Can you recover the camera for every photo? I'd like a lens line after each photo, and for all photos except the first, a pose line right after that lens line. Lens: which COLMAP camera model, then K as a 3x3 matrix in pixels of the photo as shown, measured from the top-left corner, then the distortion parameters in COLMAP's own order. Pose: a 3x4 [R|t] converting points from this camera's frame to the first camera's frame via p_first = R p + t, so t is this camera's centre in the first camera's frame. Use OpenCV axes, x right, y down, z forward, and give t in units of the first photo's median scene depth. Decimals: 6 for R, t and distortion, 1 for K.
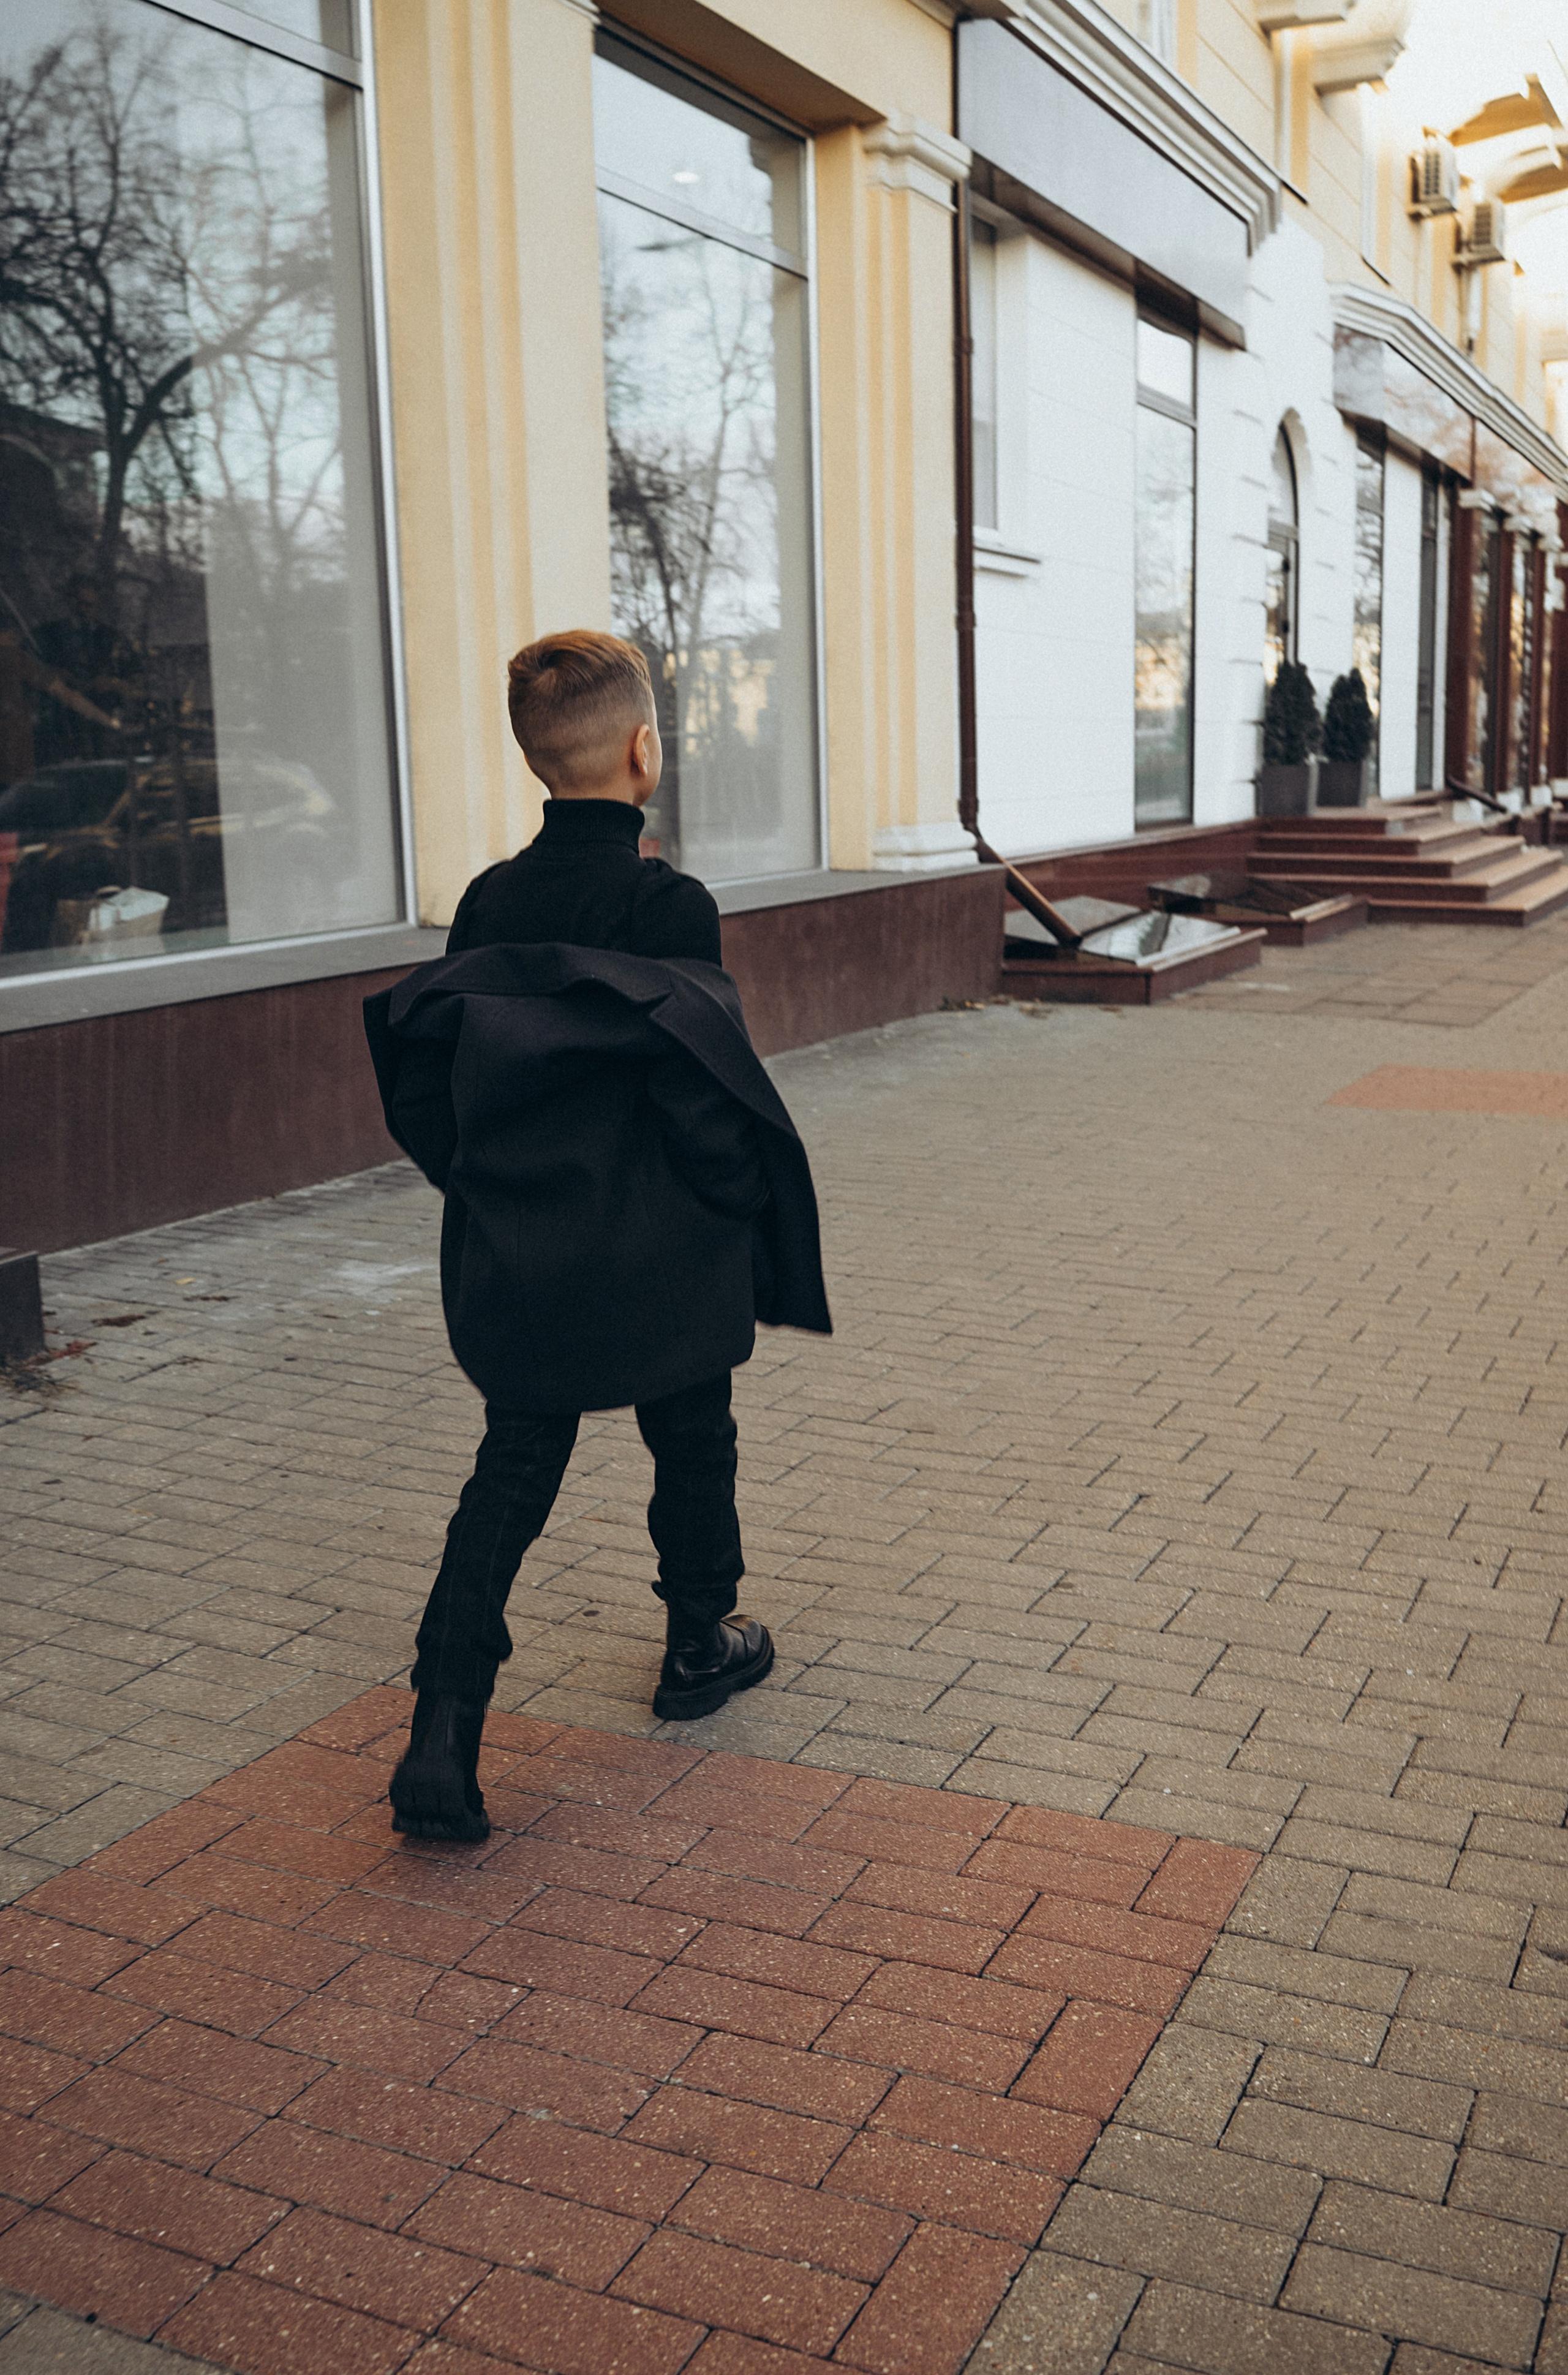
lens RADIAL K [[2300.1, 0, 805.7], [0, 2300.1, 1159.9], [0, 0, 1]] dist [-0.032069, -0.010089]
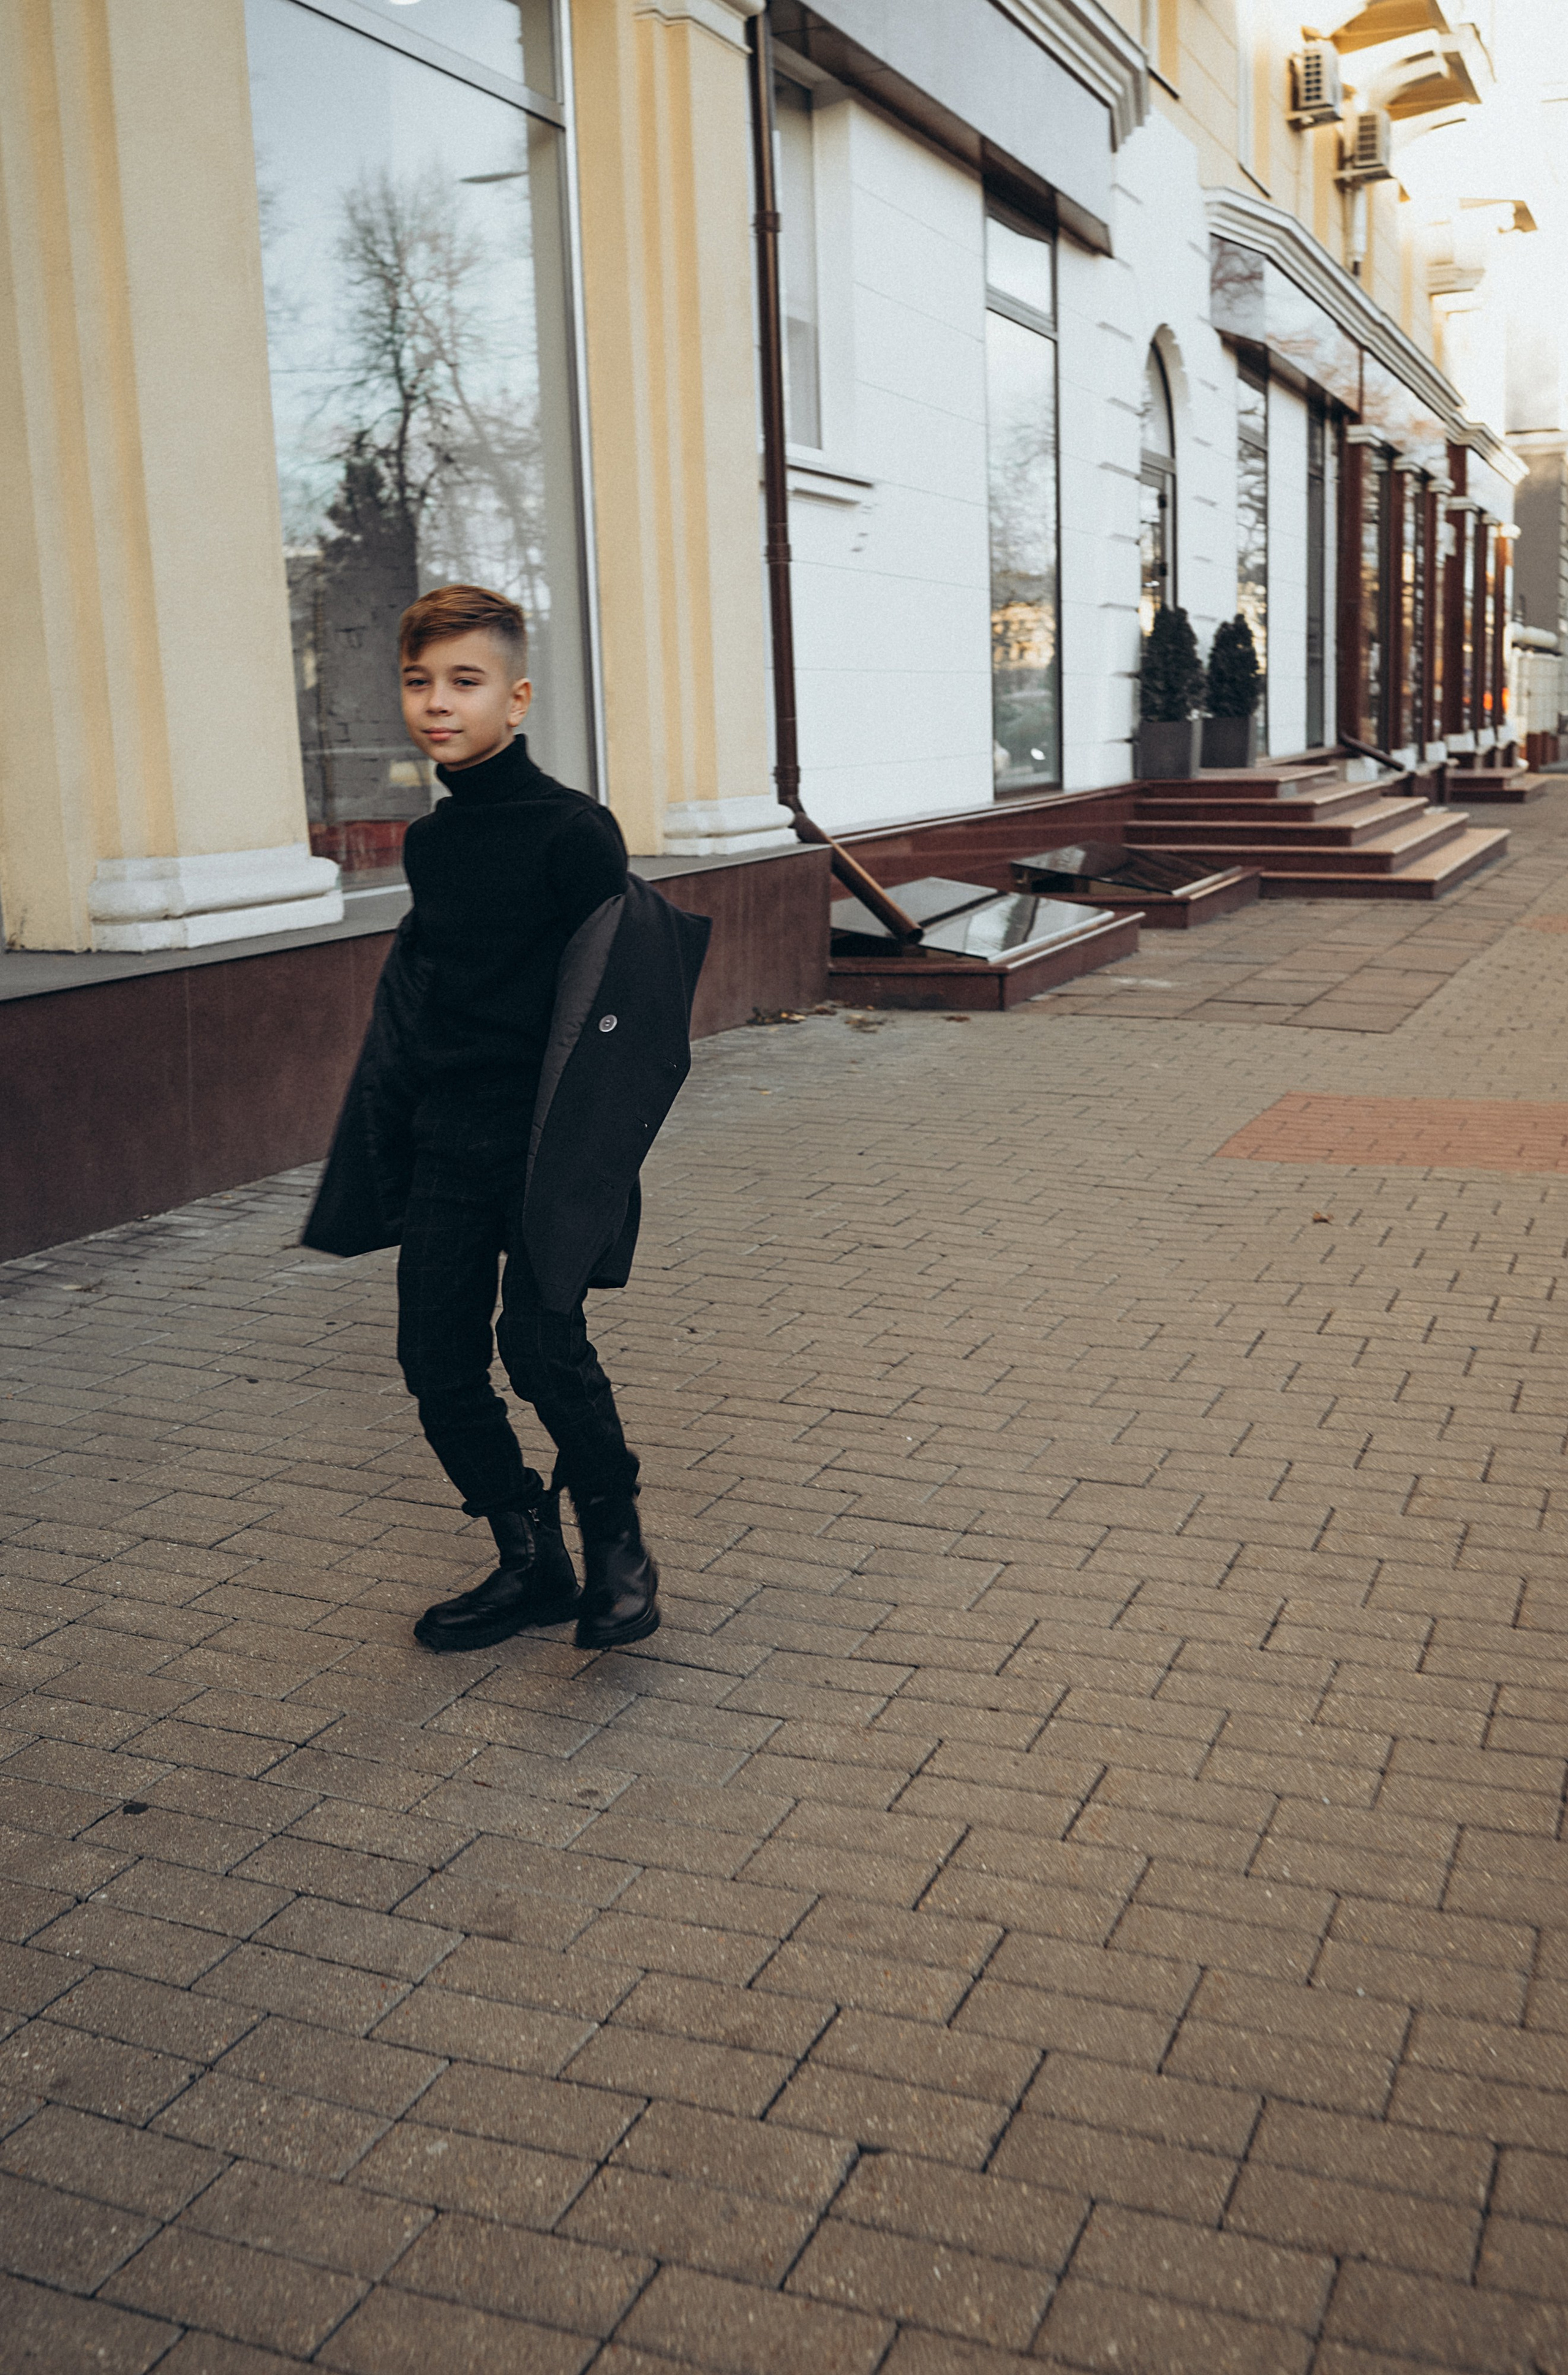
lens RADIAL K [[2303.1, 0, 800.0], [0, 2303.1, 1171.2], [0, 0, 1]] dist [-0.032201, -0.005236]
pose [[0.998836, -0.023370, 0.042195, 0.025727], [0.022587, 0.999565, 0.018938, -0.017572], [-0.042619, -0.017963, 0.998930, 0.110684]]
